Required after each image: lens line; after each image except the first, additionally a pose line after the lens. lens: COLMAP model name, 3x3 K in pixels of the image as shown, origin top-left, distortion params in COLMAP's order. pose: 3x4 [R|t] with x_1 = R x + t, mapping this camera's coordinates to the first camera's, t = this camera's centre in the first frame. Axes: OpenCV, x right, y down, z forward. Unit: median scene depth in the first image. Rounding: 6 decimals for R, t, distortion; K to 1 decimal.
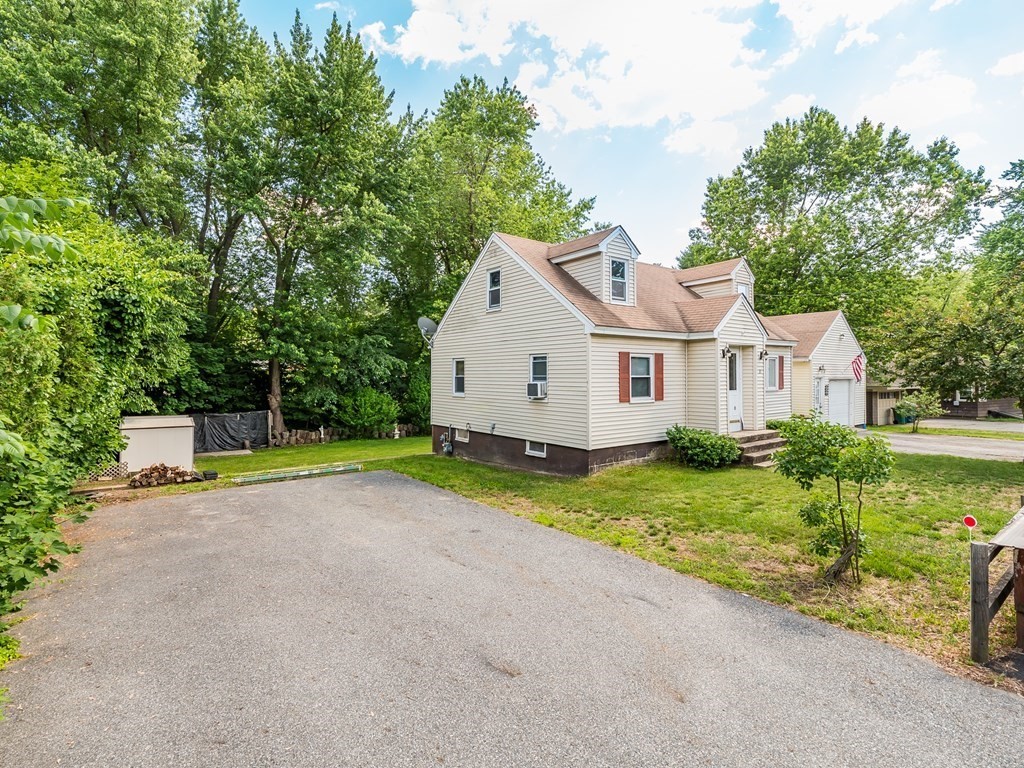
lens RADIAL K [[500.5, 0, 504.3], [0, 500.5, 370.0], [0, 0, 1]] dist [-0.011467, -0.001142]
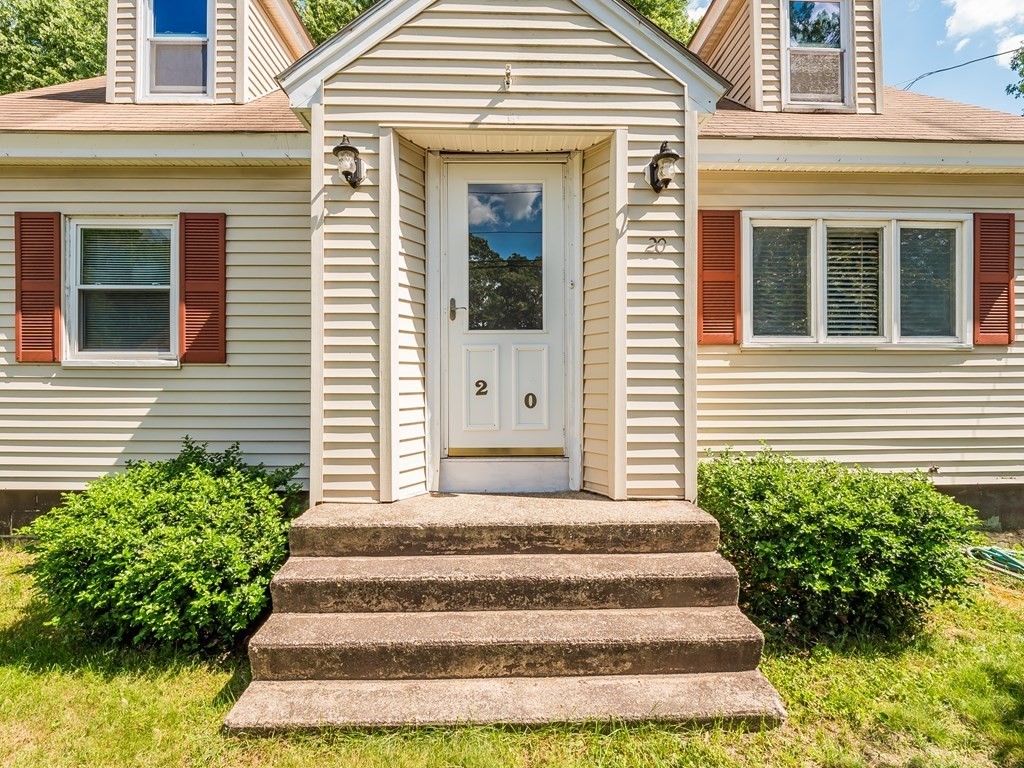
lens RADIAL K [[493.4, 0, 510.1], [0, 493.4, 382.3], [0, 0, 1]] dist [-0.011336, -0.000218]
pose [[0.819707, 0.006308, -0.572749, 0.652344], [0.002300, 0.999895, 0.014303, 0.069296], [0.572779, -0.013042, 0.819606, 0.863788]]
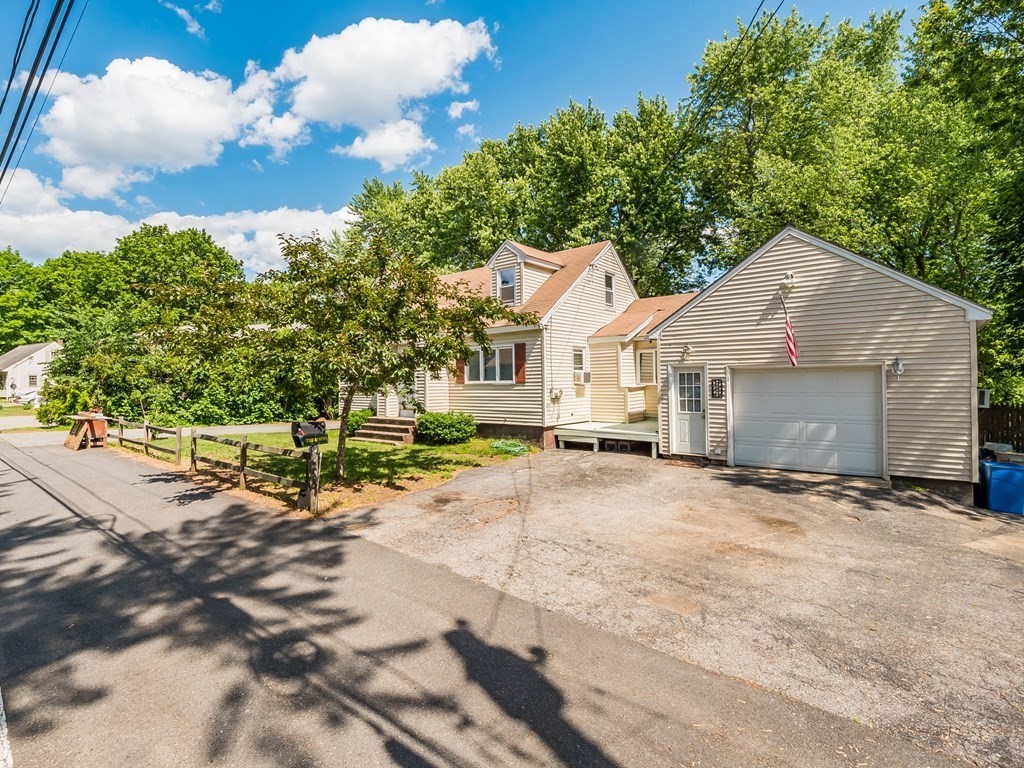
lens RADIAL K [[493.4, 0, 510.1], [0, 493.4, 382.3], [0, 0, 1]] dist [-0.011336, -0.000218]
pose [[0.248469, 0.005372, -0.968625, 1.768576], [0.019457, 0.999755, 0.010535, 0.036808], [0.968445, -0.021464, 0.248303, 1.020437]]
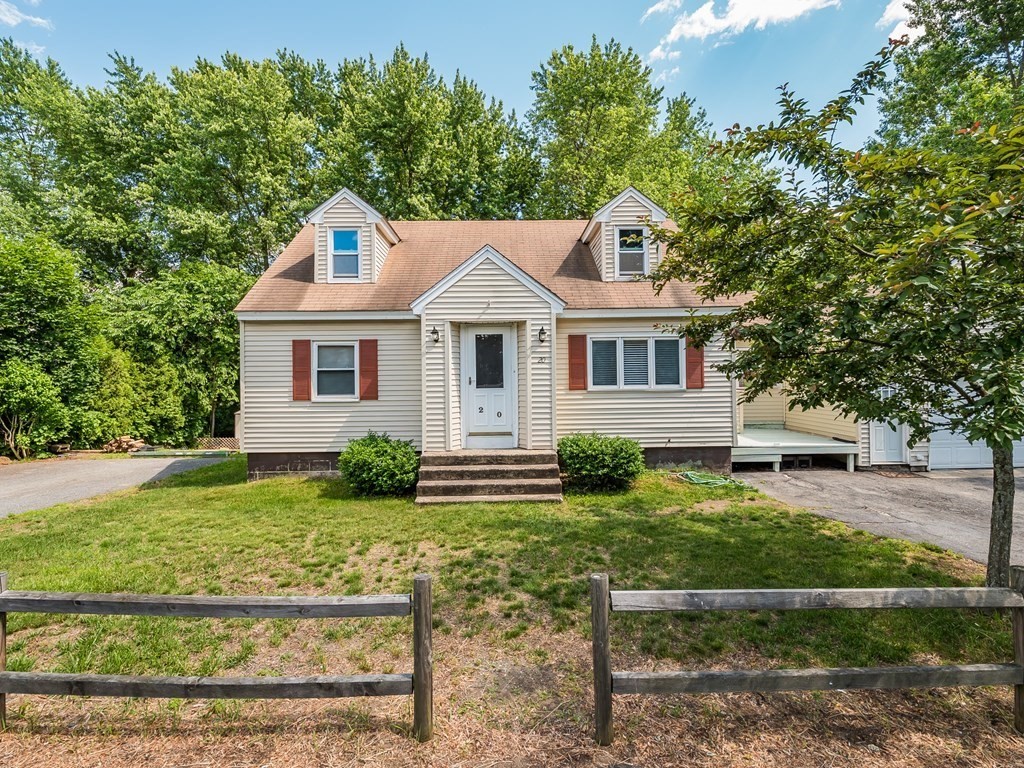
lens RADIAL K [[500.5, 0, 504.3], [0, 500.5, 370.0], [0, 0, 1]] dist [-0.011467, -0.001142]
pose [[0.808685, -0.013193, -0.588093, 0.949329], [0.014235, 0.999895, -0.002857, 0.019747], [0.588069, -0.006061, 0.808788, 0.497444]]
